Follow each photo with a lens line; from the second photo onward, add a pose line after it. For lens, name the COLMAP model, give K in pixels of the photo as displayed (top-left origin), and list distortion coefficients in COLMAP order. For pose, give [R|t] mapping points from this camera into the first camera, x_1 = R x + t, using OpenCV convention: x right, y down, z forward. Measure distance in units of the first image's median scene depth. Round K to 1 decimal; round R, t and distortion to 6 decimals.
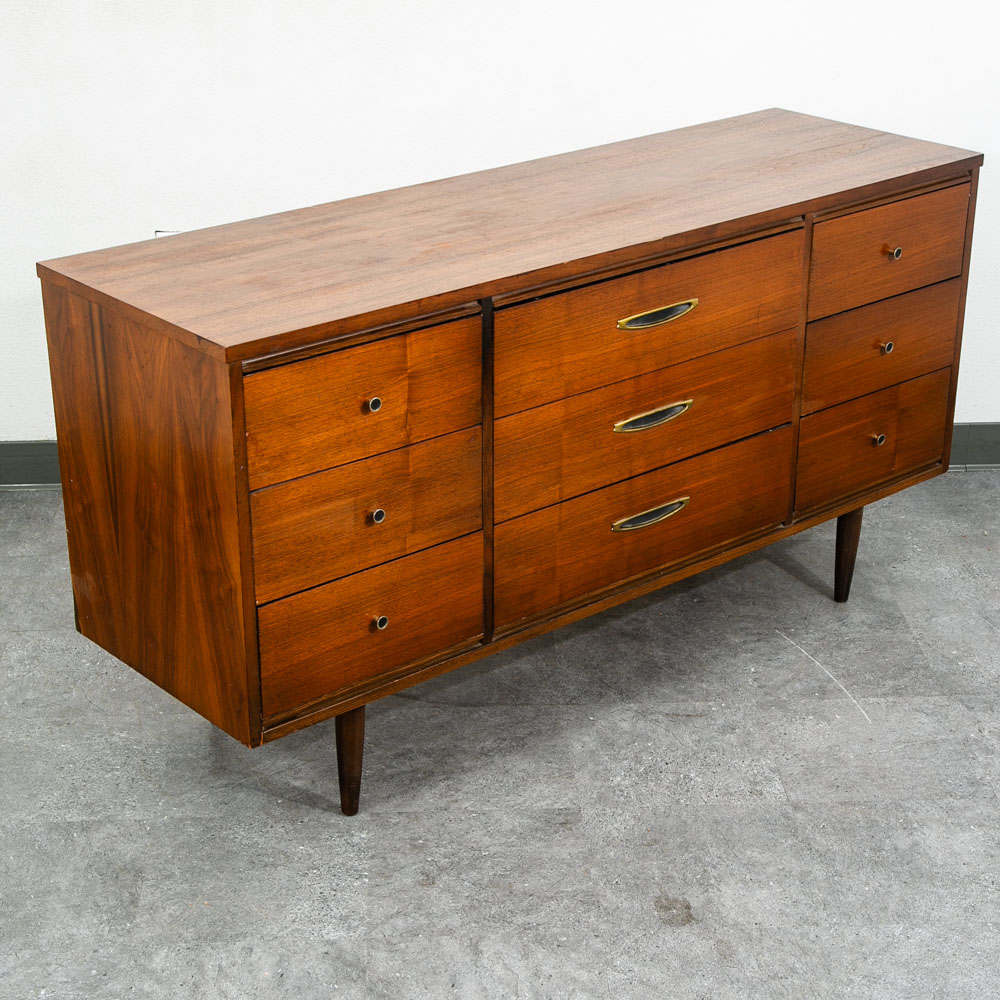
lens RADIAL K [[2135.4, 0, 515.7], [0, 2135.4, 546.4], [0, 0, 1]] dist [0.083390, 0.000000]
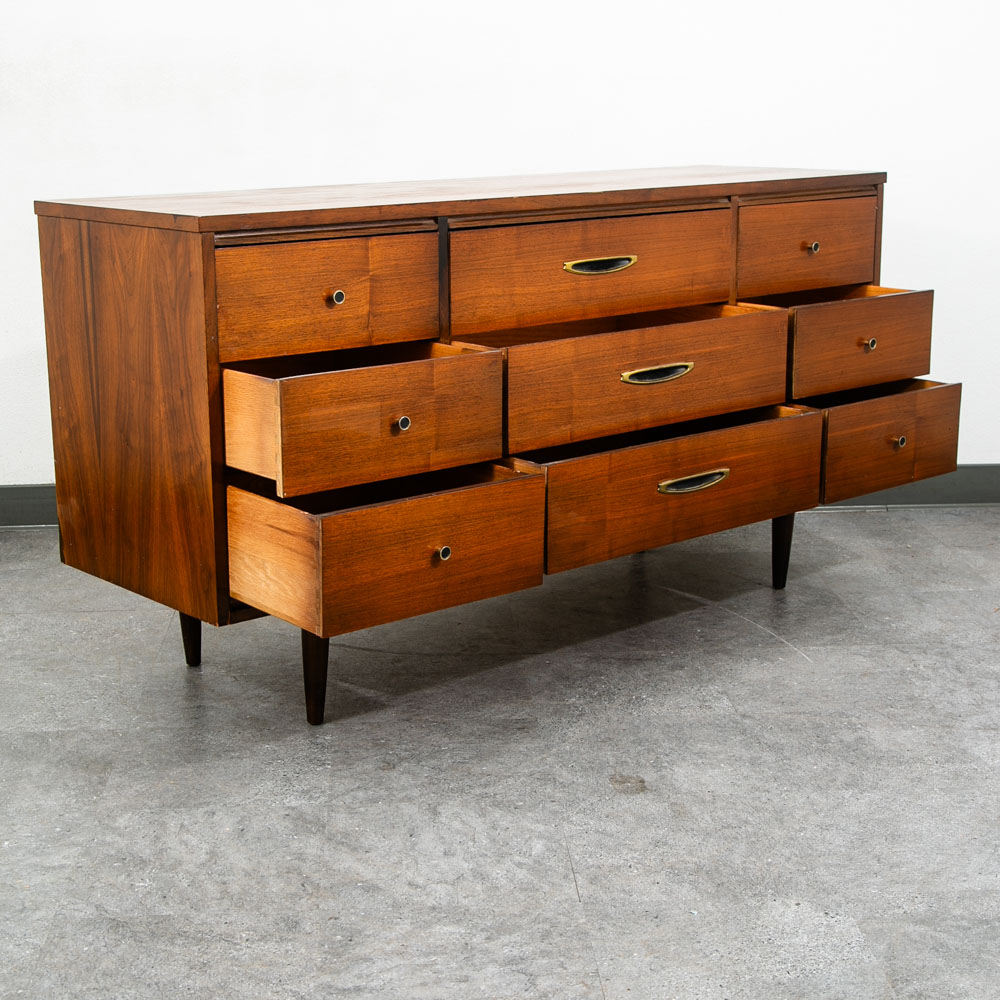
lens RADIAL K [[1832.9, 0, 488.5], [0, 1832.9, 472.2], [0, 0, 1]] dist [0.013393, 0.000000]
pose [[0.999950, -0.010035, -0.000339, 0.008624], [0.009736, 0.977310, -0.211590, 0.203937], [0.002455, 0.211576, 0.977358, 0.108670]]
